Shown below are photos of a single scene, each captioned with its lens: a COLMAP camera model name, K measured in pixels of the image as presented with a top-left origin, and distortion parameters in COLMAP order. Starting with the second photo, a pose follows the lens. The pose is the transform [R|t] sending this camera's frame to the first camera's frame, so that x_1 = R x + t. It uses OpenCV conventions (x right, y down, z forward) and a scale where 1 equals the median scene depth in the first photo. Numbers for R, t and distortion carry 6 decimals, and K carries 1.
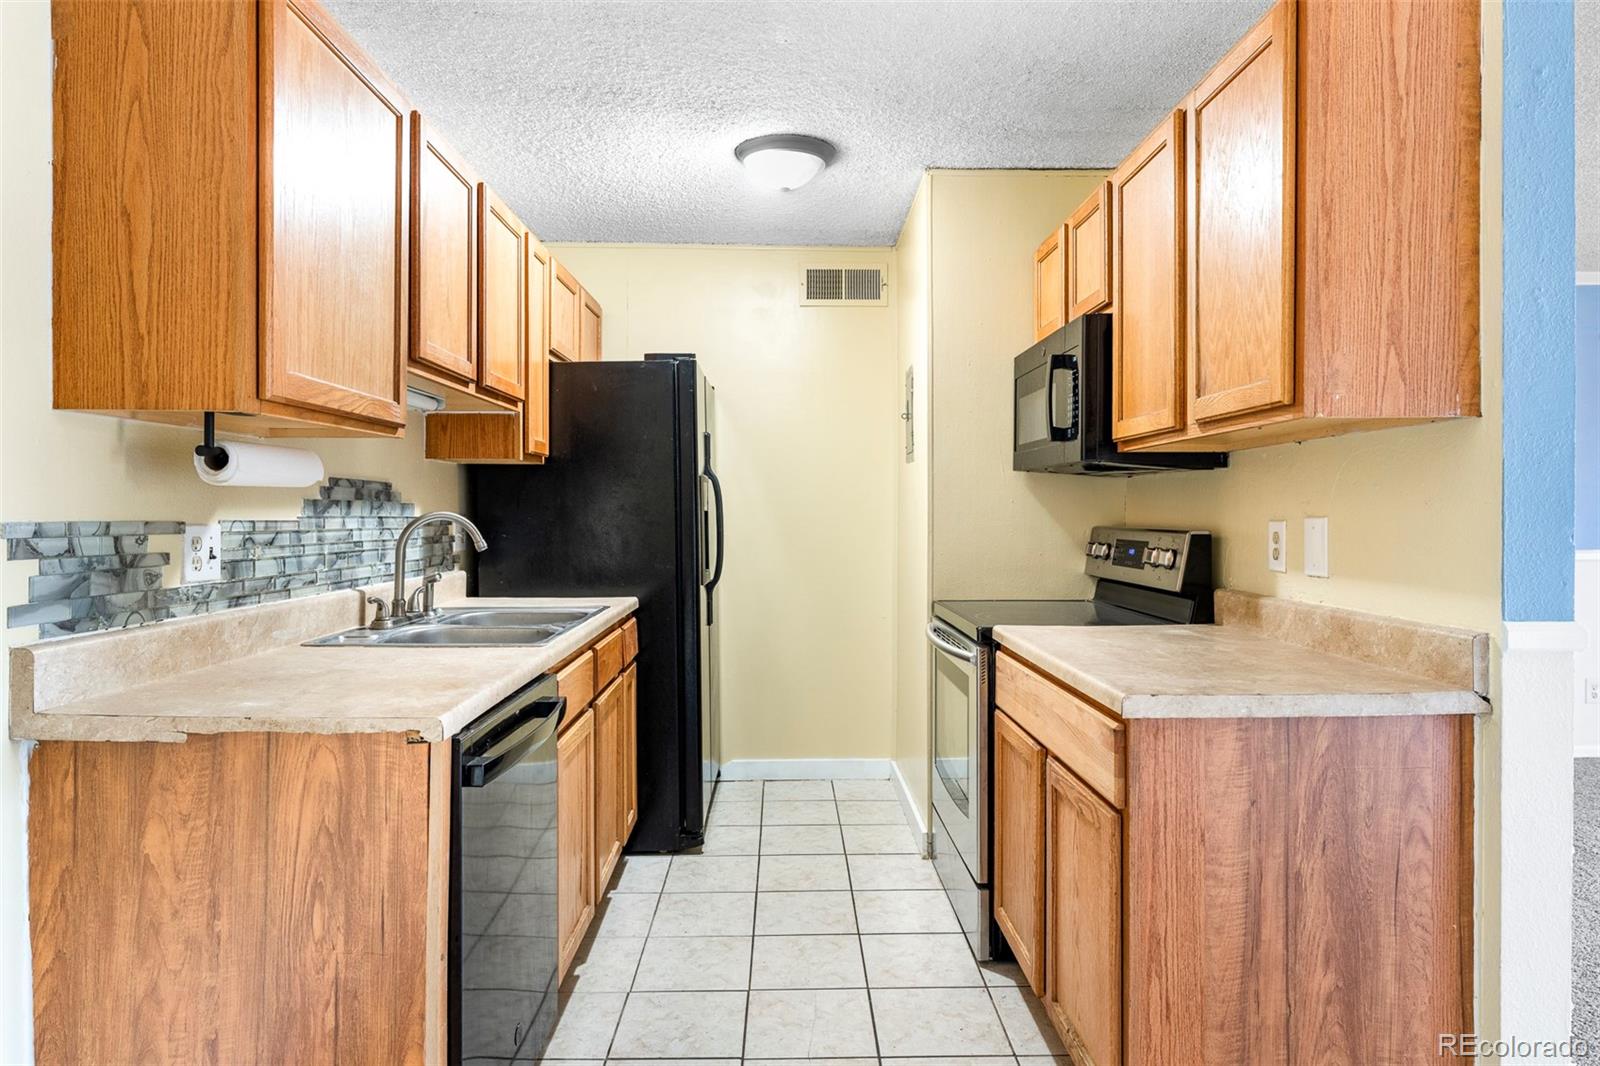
lens RADIAL K [[933.9, 0, 800.3], [0, 933.9, 514.9], [0, 0, 1]] dist [-0.015401, 0.009907]
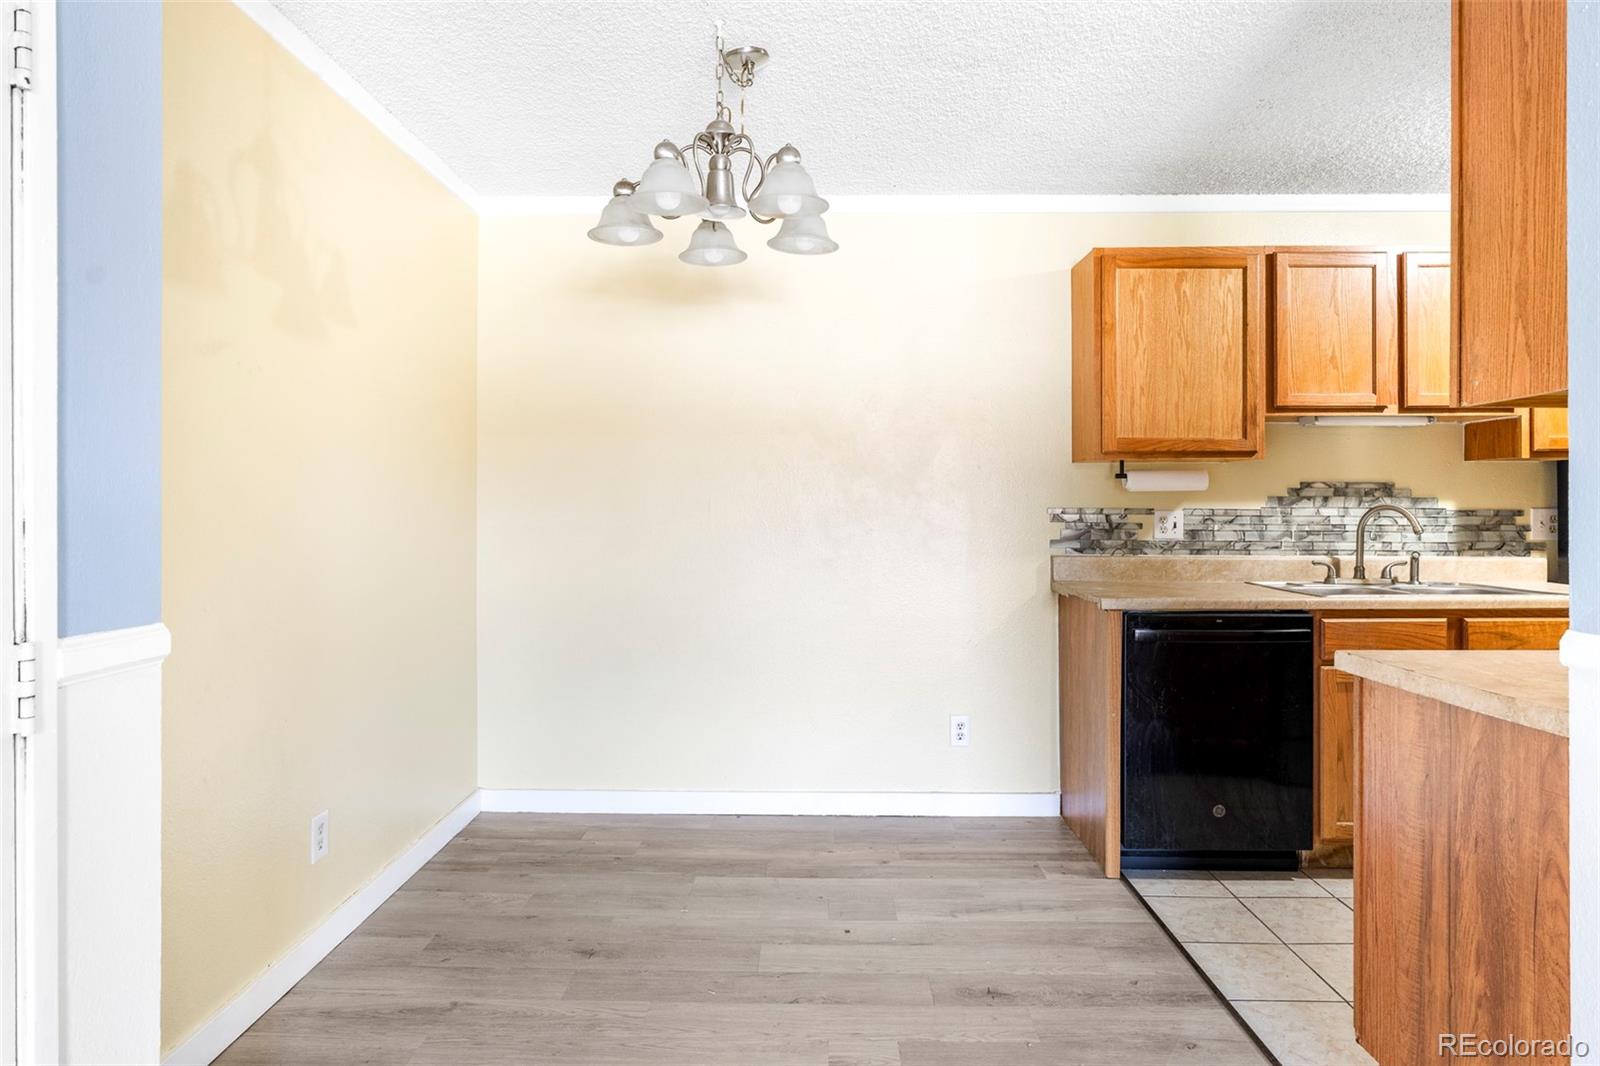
lens RADIAL K [[933.9, 0, 798.5], [0, 933.9, 505.1], [0, 0, 1]] dist [-0.015401, 0.009907]
pose [[-0.036170, -0.001257, -0.999345, 1.567636], [-0.005080, 0.999987, -0.001074, 0.005897], [0.999333, 0.005038, -0.036176, 0.320801]]
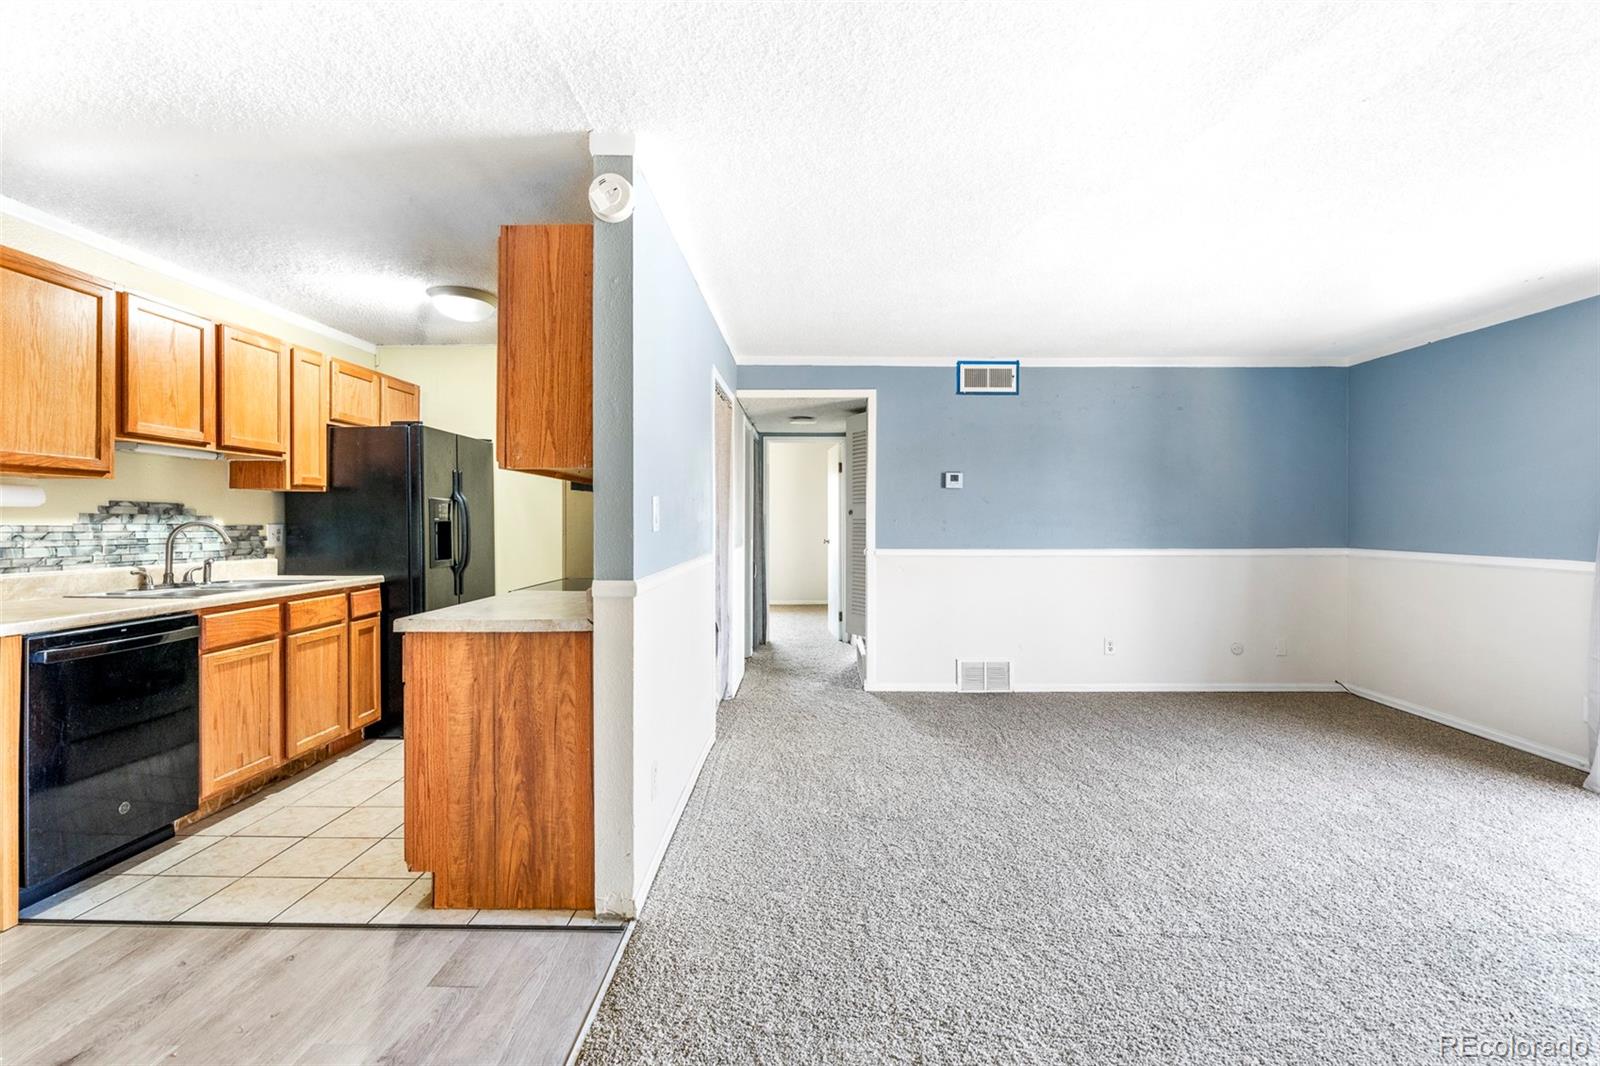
lens RADIAL K [[726.7, 0, 802.1], [0, 726.7, 524.2], [0, 0, 1]] dist [-0.008335, 0.003862]
pose [[0.999339, 0.001124, -0.036335, 1.178656], [-0.001241, 0.999994, -0.003190, 0.007955], [0.036331, 0.003233, 0.999335, -0.402402]]
